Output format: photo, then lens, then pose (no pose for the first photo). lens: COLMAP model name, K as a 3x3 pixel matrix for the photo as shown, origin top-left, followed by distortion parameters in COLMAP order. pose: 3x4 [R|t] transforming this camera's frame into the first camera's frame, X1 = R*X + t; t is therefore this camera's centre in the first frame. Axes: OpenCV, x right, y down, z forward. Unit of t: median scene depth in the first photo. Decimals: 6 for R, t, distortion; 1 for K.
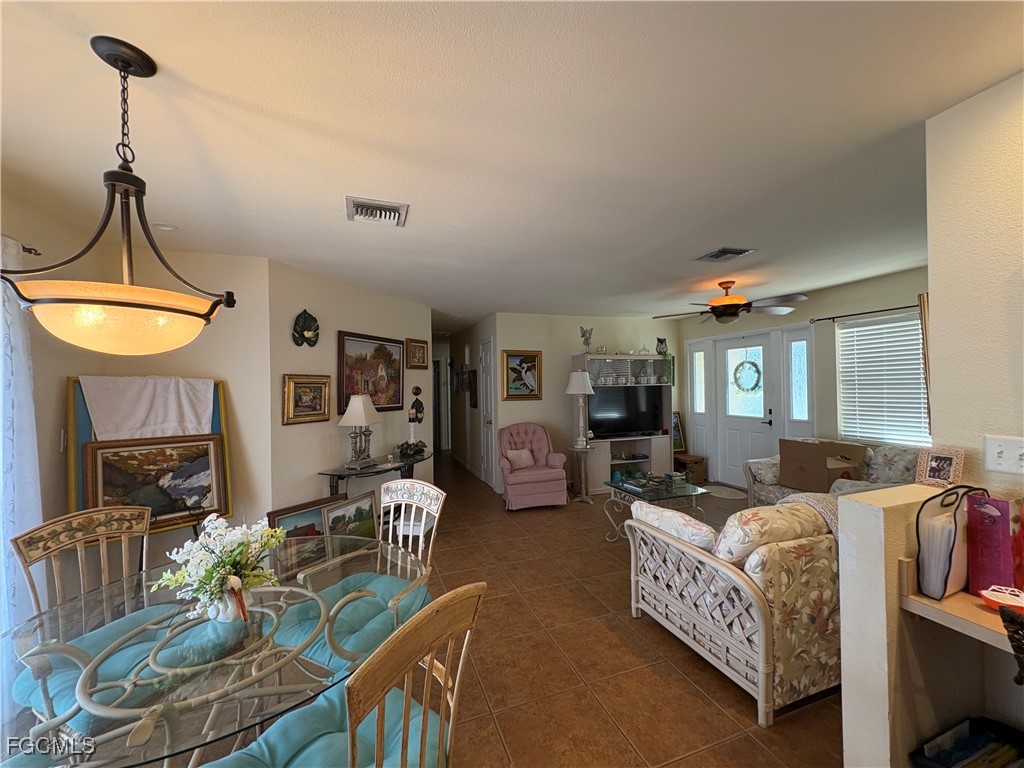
lens RADIAL K [[406.3, 0, 512.1], [0, 406.3, 385.6], [0, 0, 1]] dist [-0.000580, -0.000539]
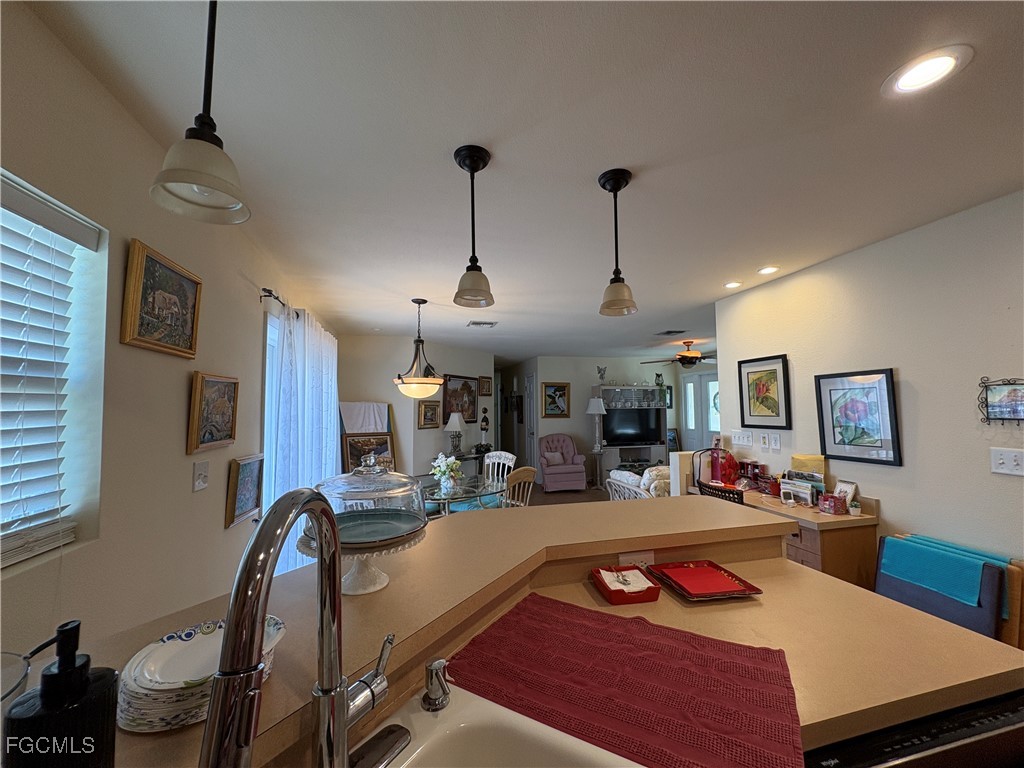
lens RADIAL K [[406.3, 0, 511.1], [0, 406.3, 388.2], [0, 0, 1]] dist [-0.000580, -0.000539]
pose [[0.995175, 0.004184, -0.098029, 0.010969], [-0.008395, 0.999058, -0.042583, -0.007018], [0.097758, 0.043201, 0.994272, -0.552140]]
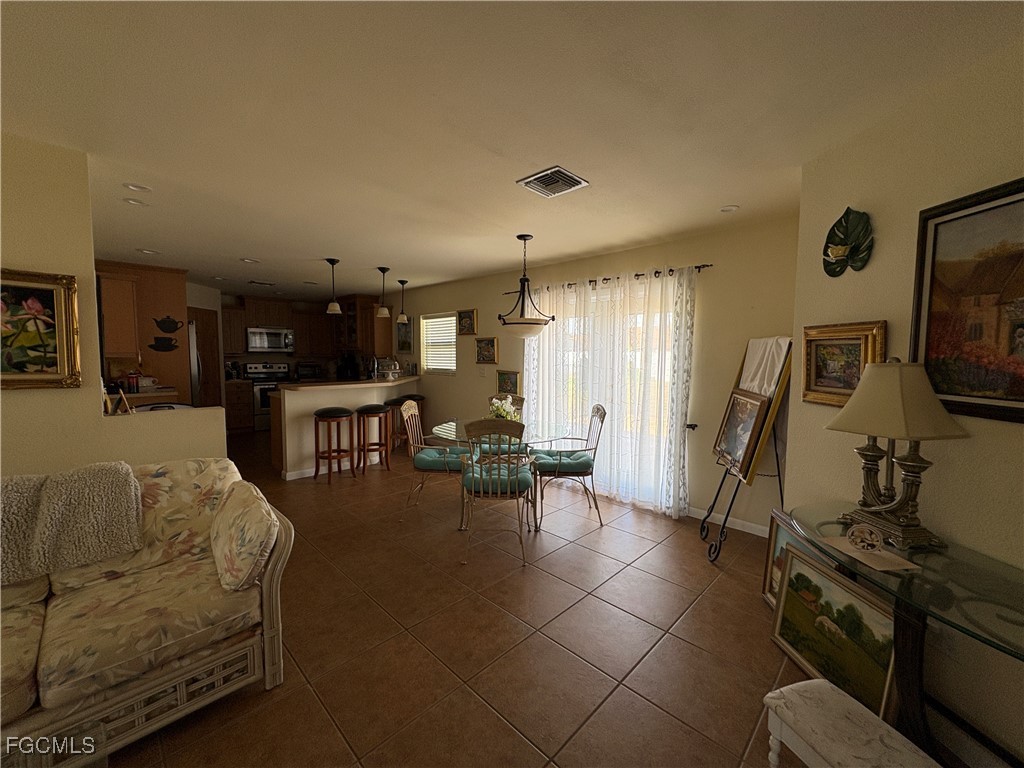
lens RADIAL K [[406.3, 0, 510.7], [0, 406.3, 385.7], [0, 0, 1]] dist [-0.000580, -0.000539]
pose [[-0.898249, 0.043581, -0.437320, 0.134705], [0.007953, 0.996520, 0.082972, 0.007004], [0.439415, 0.071051, -0.895470, 1.038733]]
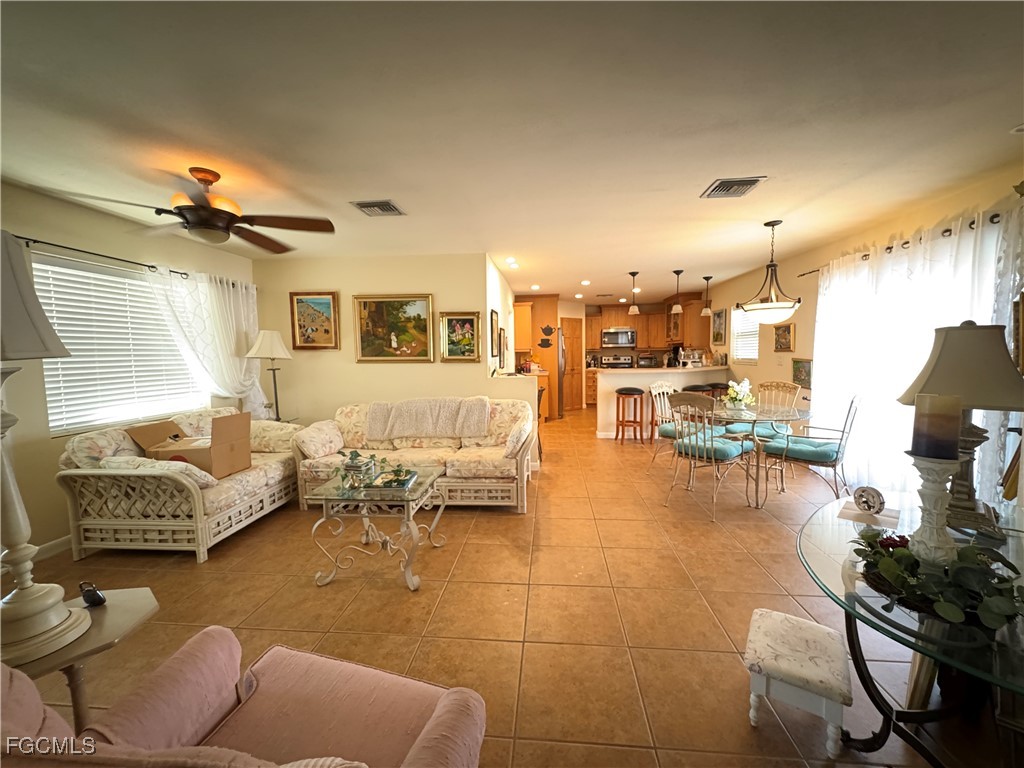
lens RADIAL K [[406.3, 0, 514.7], [0, 406.3, 387.6], [0, 0, 1]] dist [-0.000580, -0.000539]
pose [[-0.909127, -0.004253, 0.416498, -0.134104], [0.031095, 0.996464, 0.078049, 0.030311], [-0.415357, 0.083908, -0.905780, 1.298777]]
